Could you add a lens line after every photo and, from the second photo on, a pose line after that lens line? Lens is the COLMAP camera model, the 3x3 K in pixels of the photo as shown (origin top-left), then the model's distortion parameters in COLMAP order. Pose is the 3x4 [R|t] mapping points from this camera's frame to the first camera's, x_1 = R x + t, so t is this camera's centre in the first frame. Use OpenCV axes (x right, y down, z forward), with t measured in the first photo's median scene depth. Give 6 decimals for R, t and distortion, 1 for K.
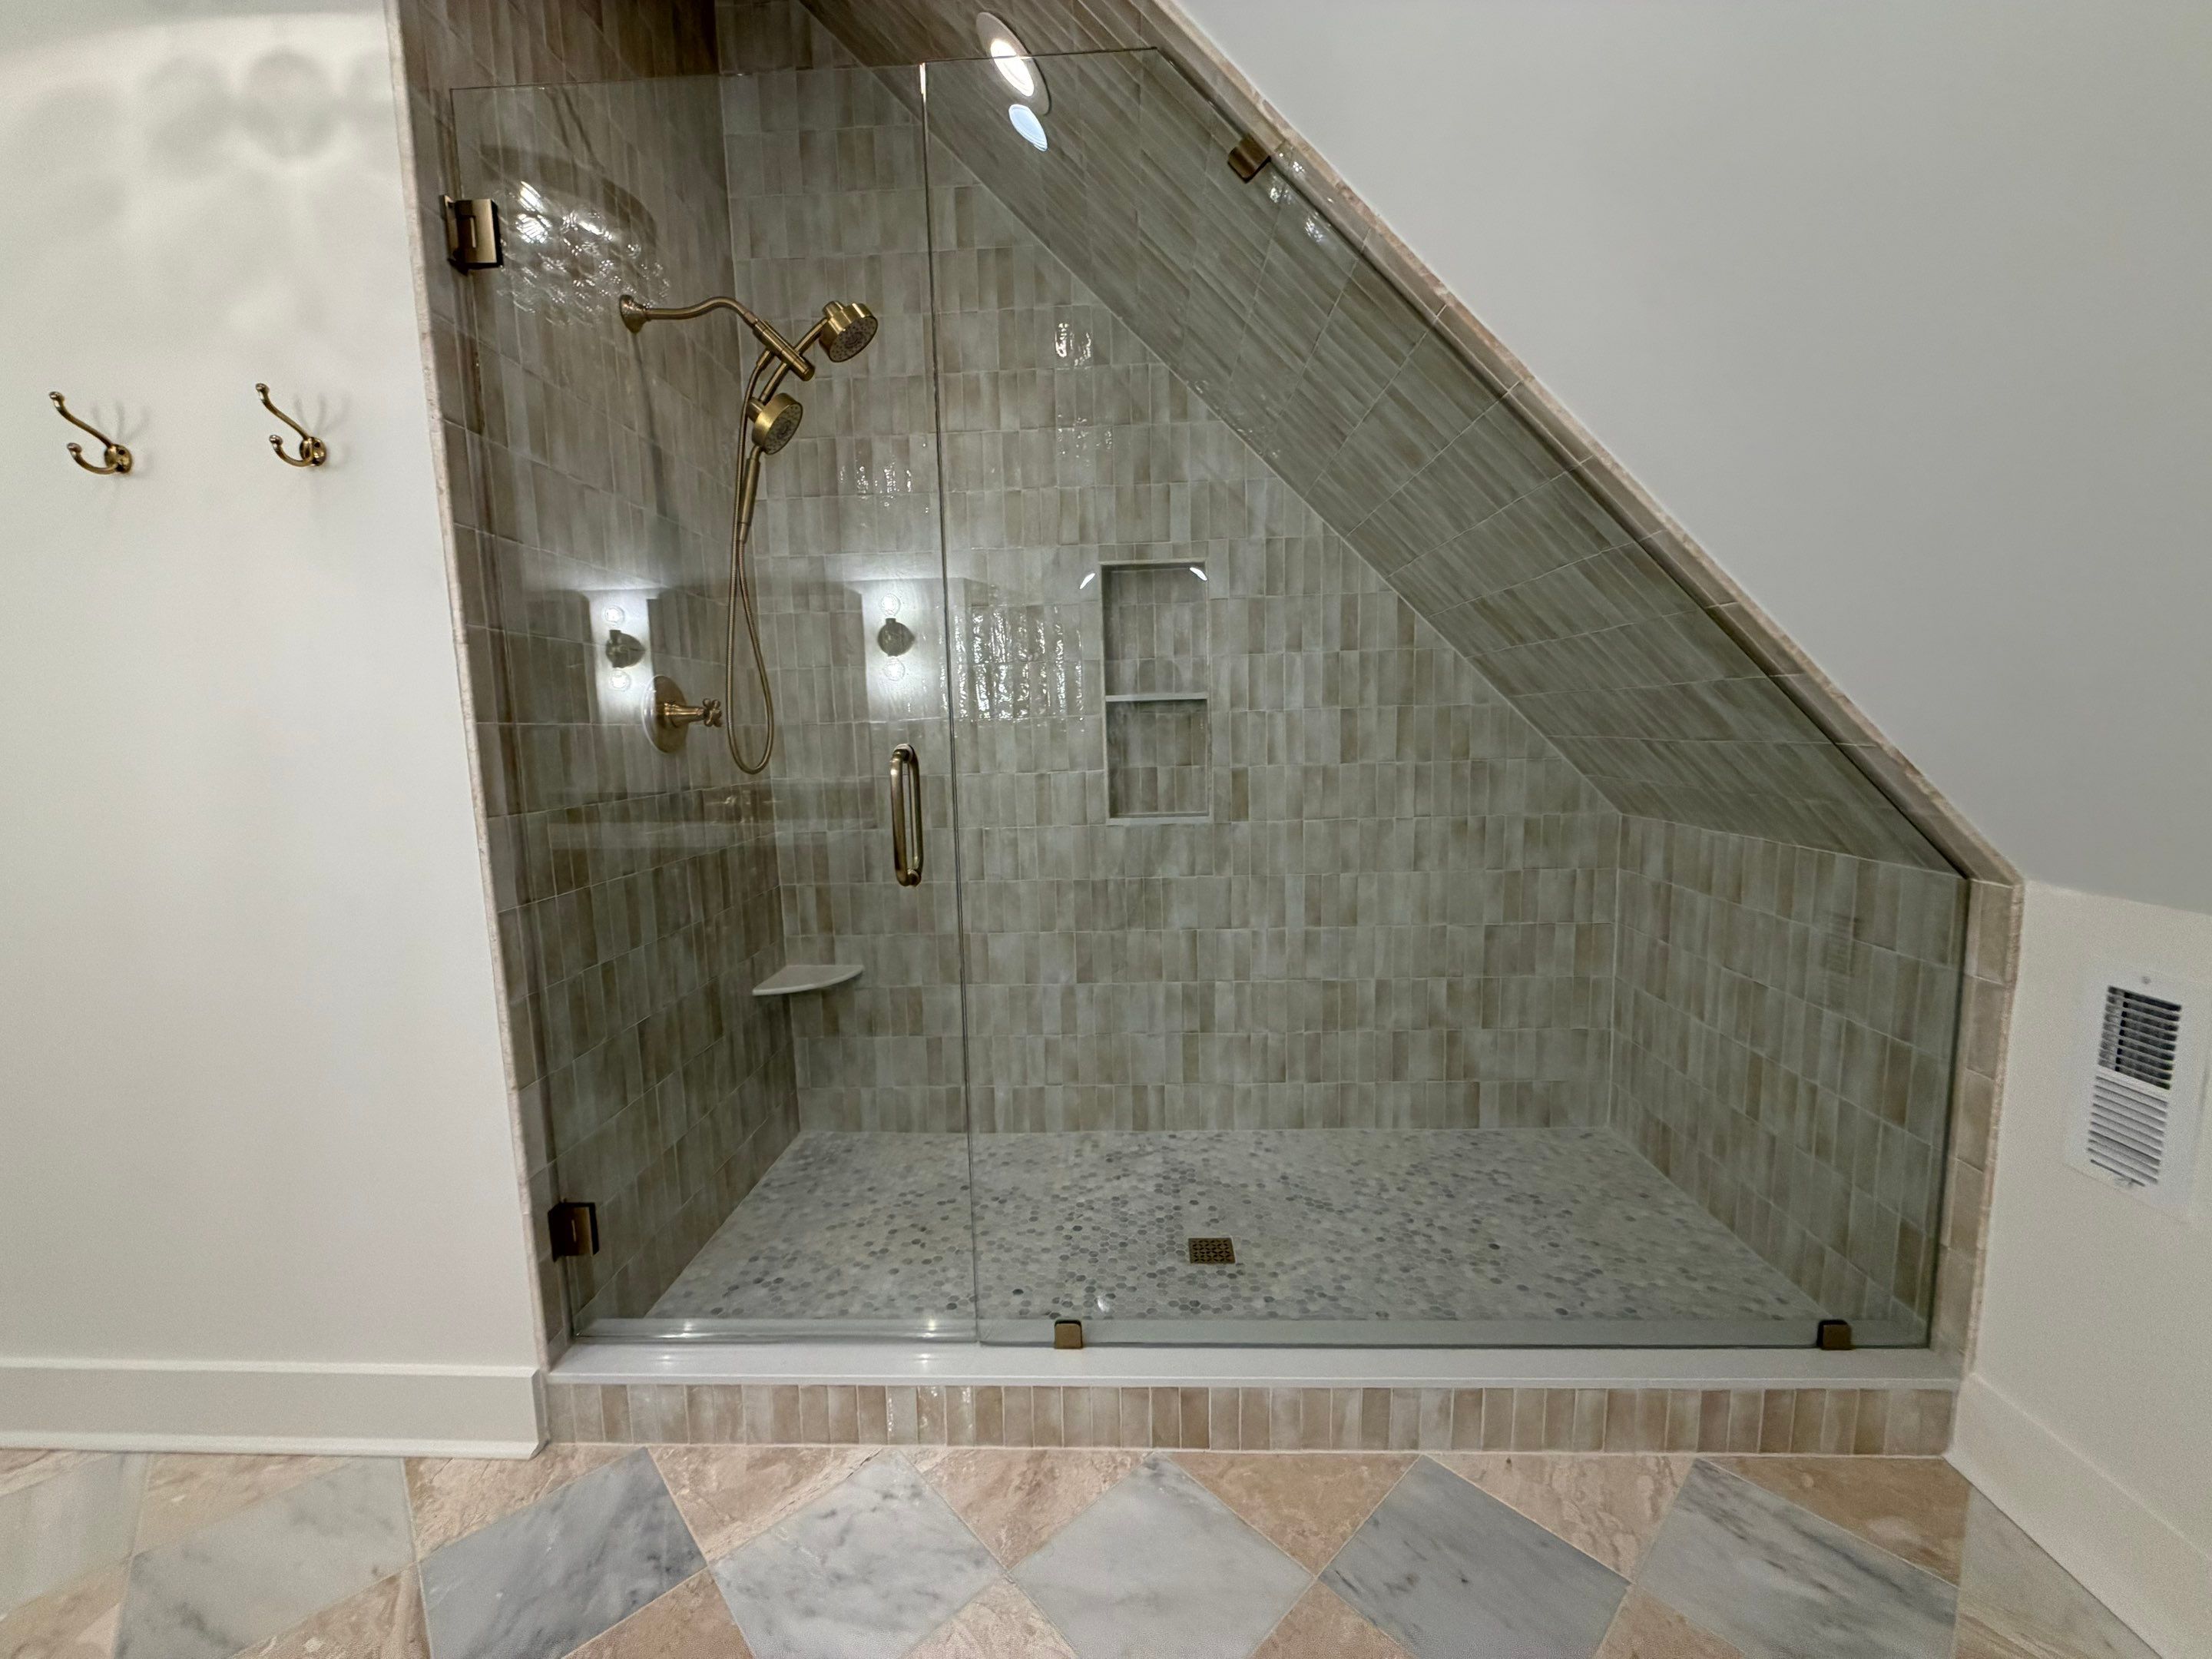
lens RADIAL K [[878.6, 0, 1104.0], [0, 878.6, 829.7], [0, 0, 1]] dist [0.000092, -0.000032]
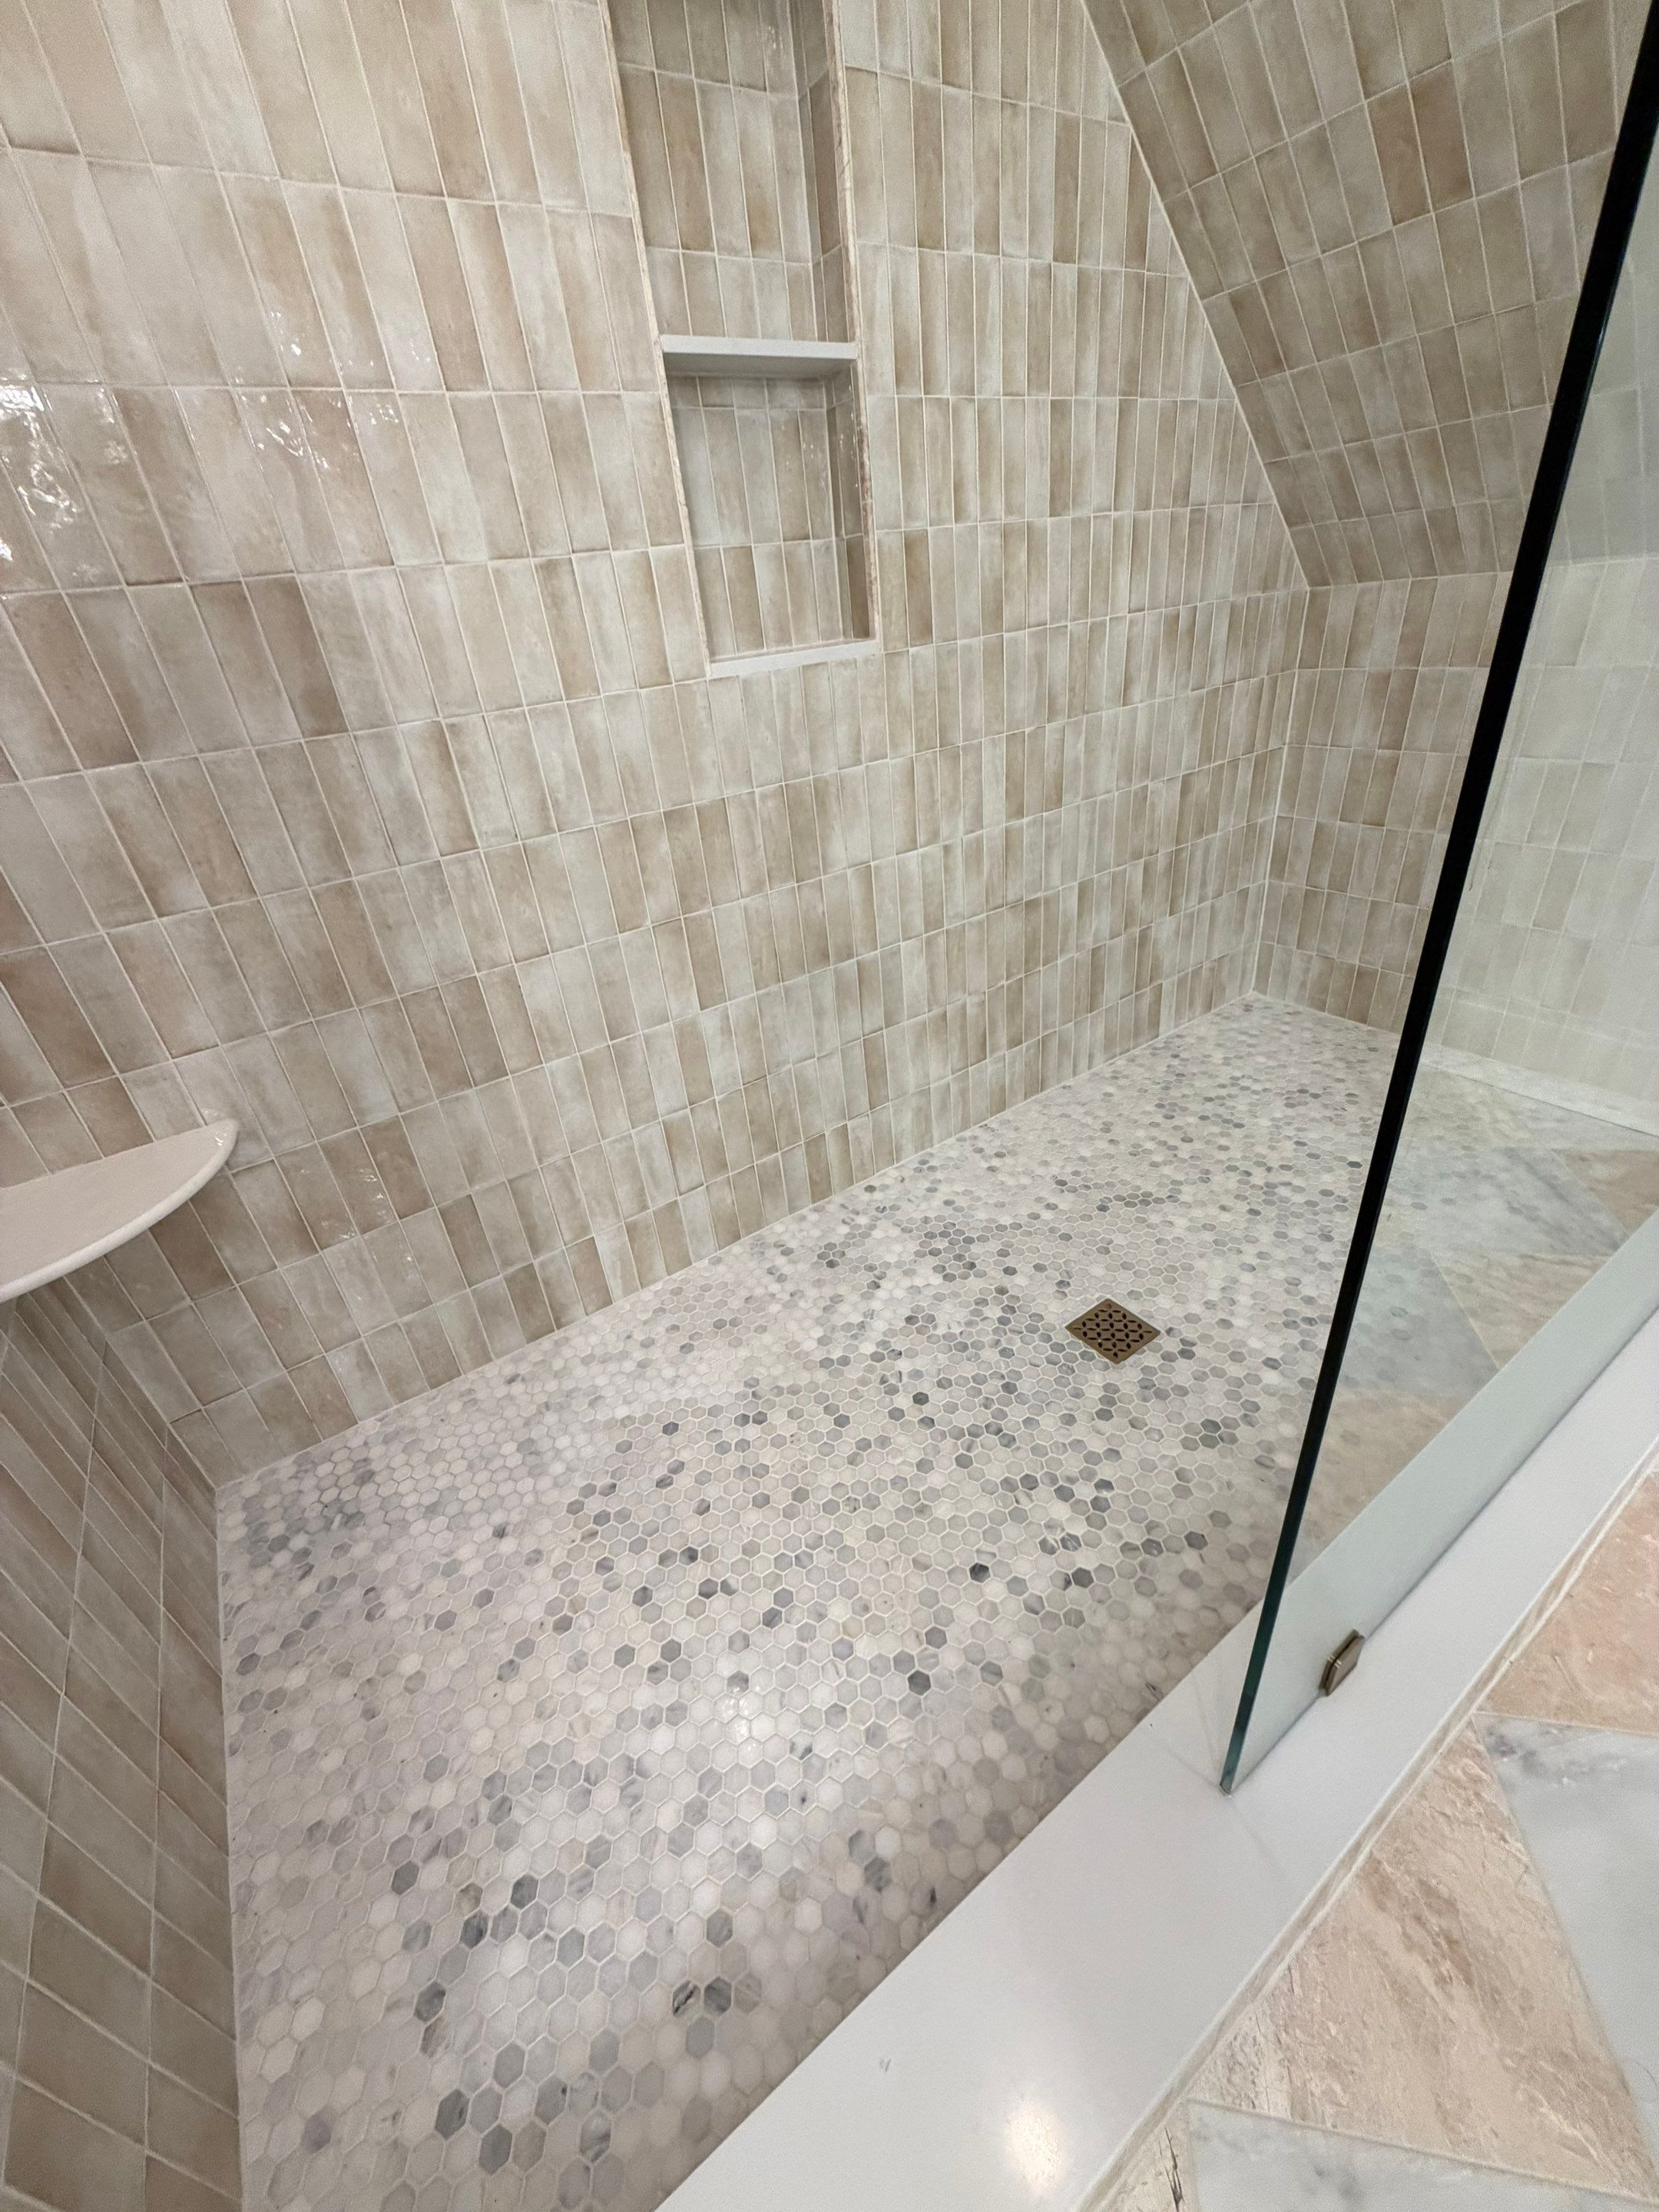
lens RADIAL K [[878.6, 0, 827.3], [0, 878.6, 1102.1], [0, 0, 1]] dist [0.000092, -0.000032]
pose [[0.801007, -0.340195, 0.492601, -0.270719], [0.149105, 0.910286, 0.386195, 0.030705], [-0.579789, -0.235896, 0.779870, 0.555397]]
